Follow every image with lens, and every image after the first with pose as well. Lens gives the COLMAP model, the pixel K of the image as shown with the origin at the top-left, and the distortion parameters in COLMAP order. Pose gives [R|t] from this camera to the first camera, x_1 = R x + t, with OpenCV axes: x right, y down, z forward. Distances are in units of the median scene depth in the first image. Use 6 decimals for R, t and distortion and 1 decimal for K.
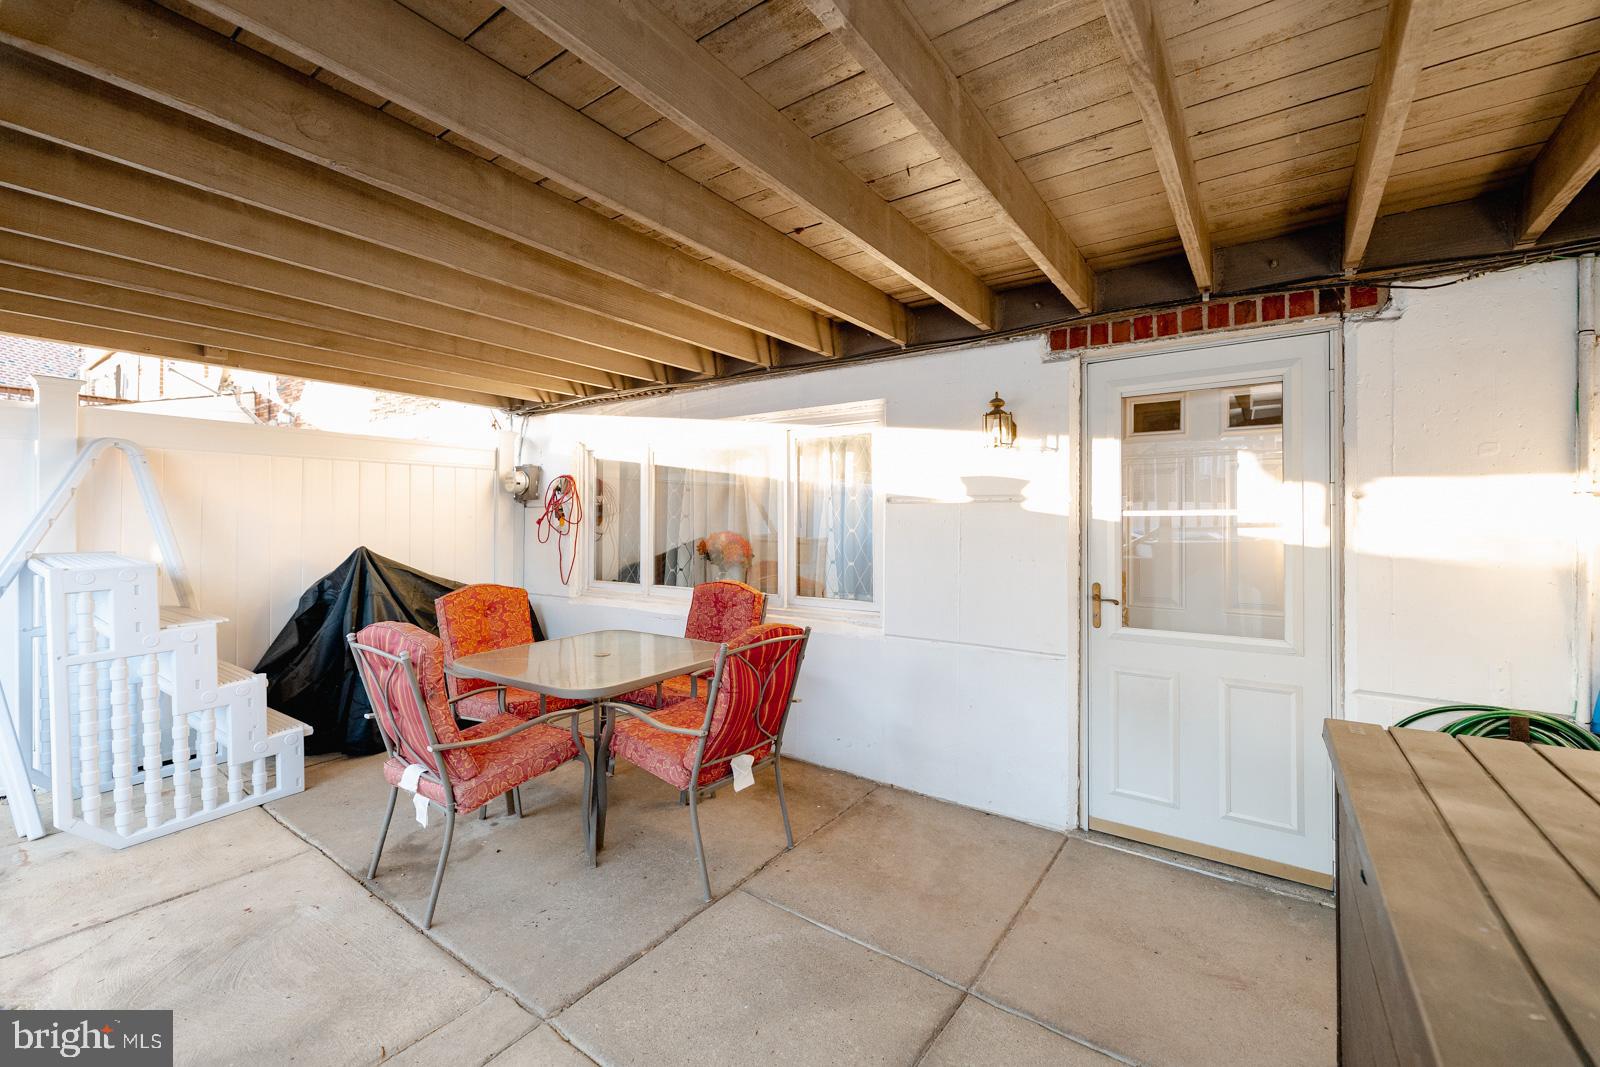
lens RADIAL K [[652.6, 0, 807.8], [0, 652.6, 518.5], [0, 0, 1]] dist [-0.000632, -0.000053]
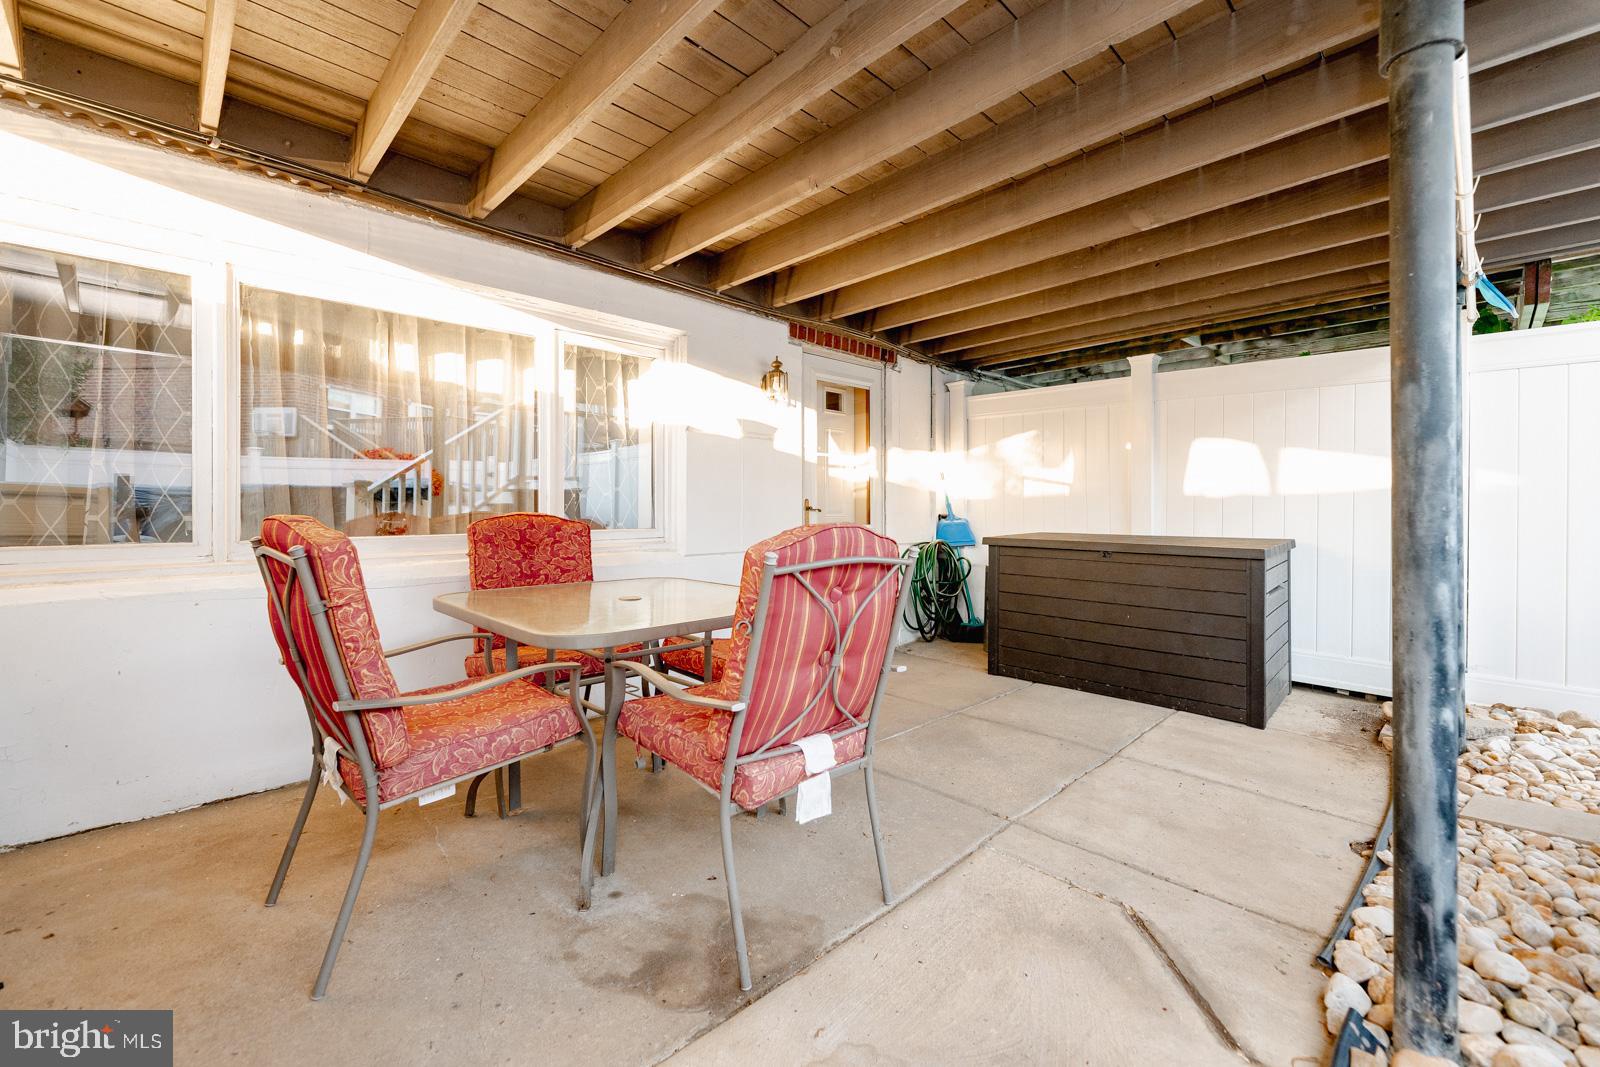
lens RADIAL K [[652.6, 0, 807.8], [0, 652.6, 518.5], [0, 0, 1]] dist [-0.000632, -0.000053]
pose [[0.173989, -0.019566, 0.984553, -1.133314], [-0.012551, 0.999677, 0.022084, 0.116712], [-0.984668, -0.016199, 0.173687, 0.796034]]
